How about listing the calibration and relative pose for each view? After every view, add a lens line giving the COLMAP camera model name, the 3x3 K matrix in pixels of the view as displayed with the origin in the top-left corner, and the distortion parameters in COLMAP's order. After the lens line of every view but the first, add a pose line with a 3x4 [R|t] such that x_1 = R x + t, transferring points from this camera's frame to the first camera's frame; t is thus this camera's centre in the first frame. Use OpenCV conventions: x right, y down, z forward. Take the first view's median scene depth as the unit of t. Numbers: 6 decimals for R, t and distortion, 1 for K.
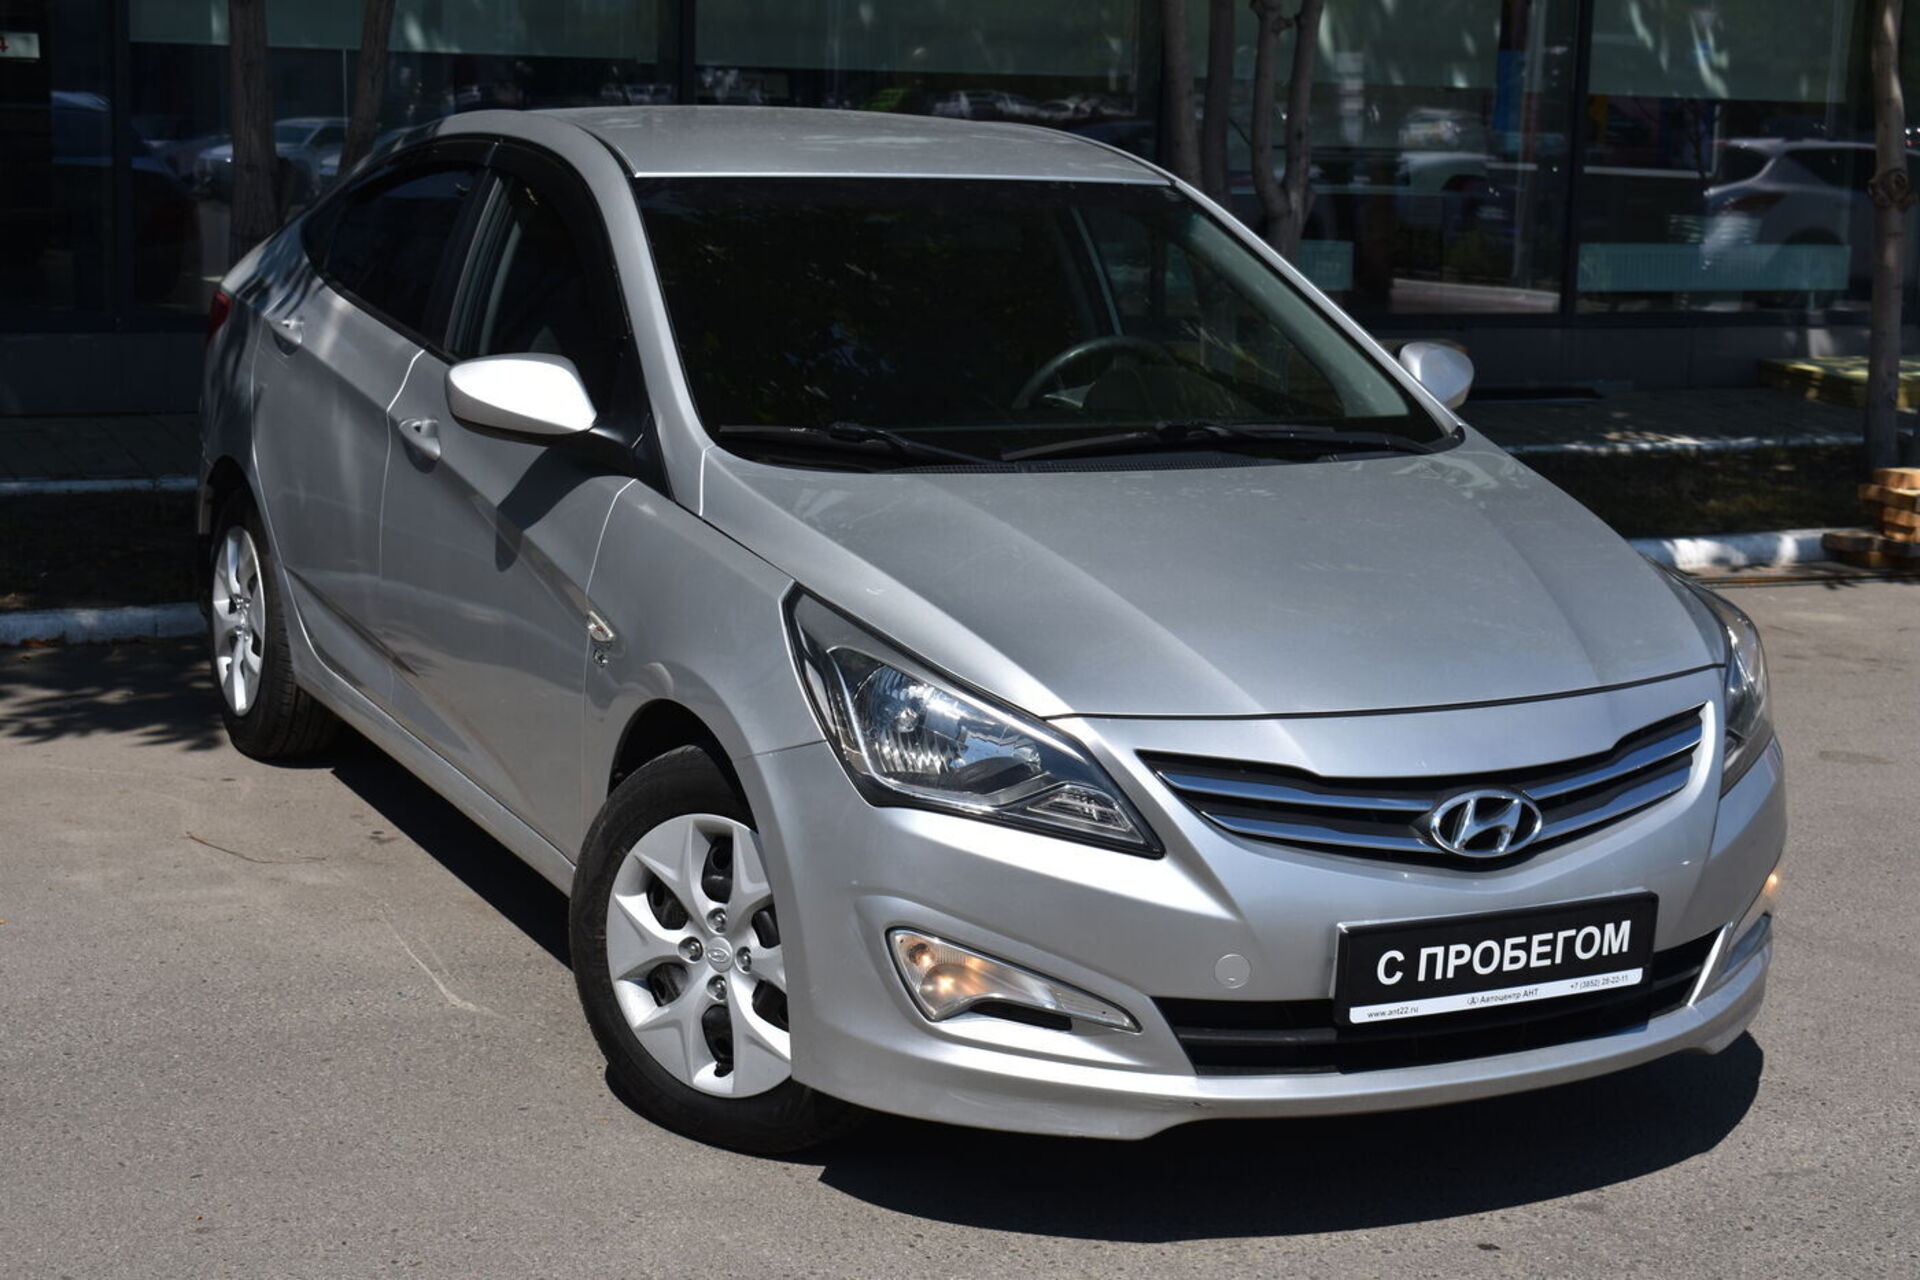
lens RADIAL K [[3138.8, 0, 960.9], [0, 3138.8, 642.5], [0, 0, 1]] dist [-0.169824, 0.000000]
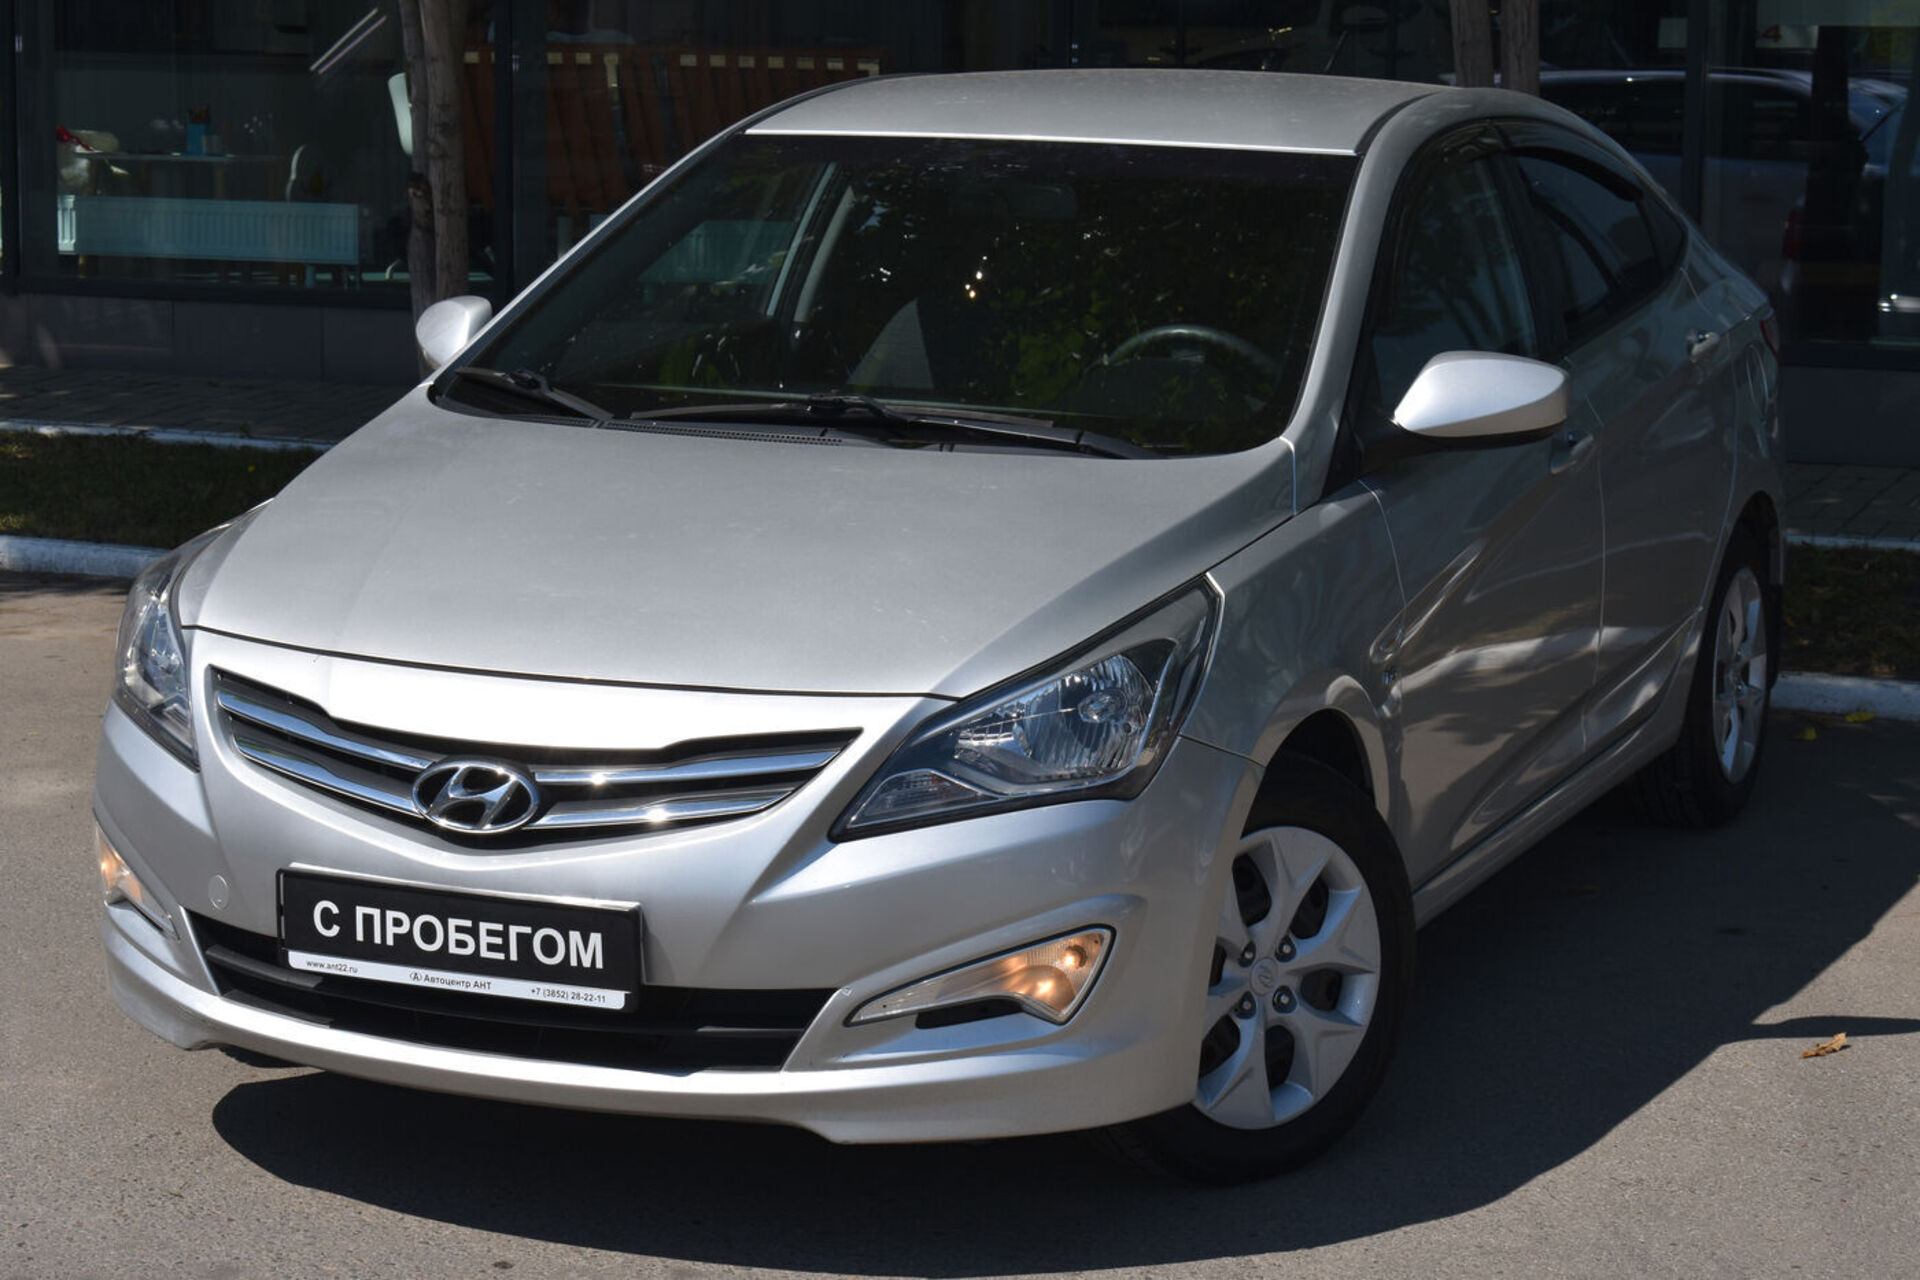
lens RADIAL K [[4135.4, 0, 972.2], [0, 4135.4, 648.0], [0, 0, 1]] dist [-0.366678, 0.000000]
pose [[0.657538, 0.098151, -0.747001, 1.187618], [-0.135445, 0.990724, 0.010950, -0.019893], [0.741147, 0.093977, 0.664733, 0.290003]]
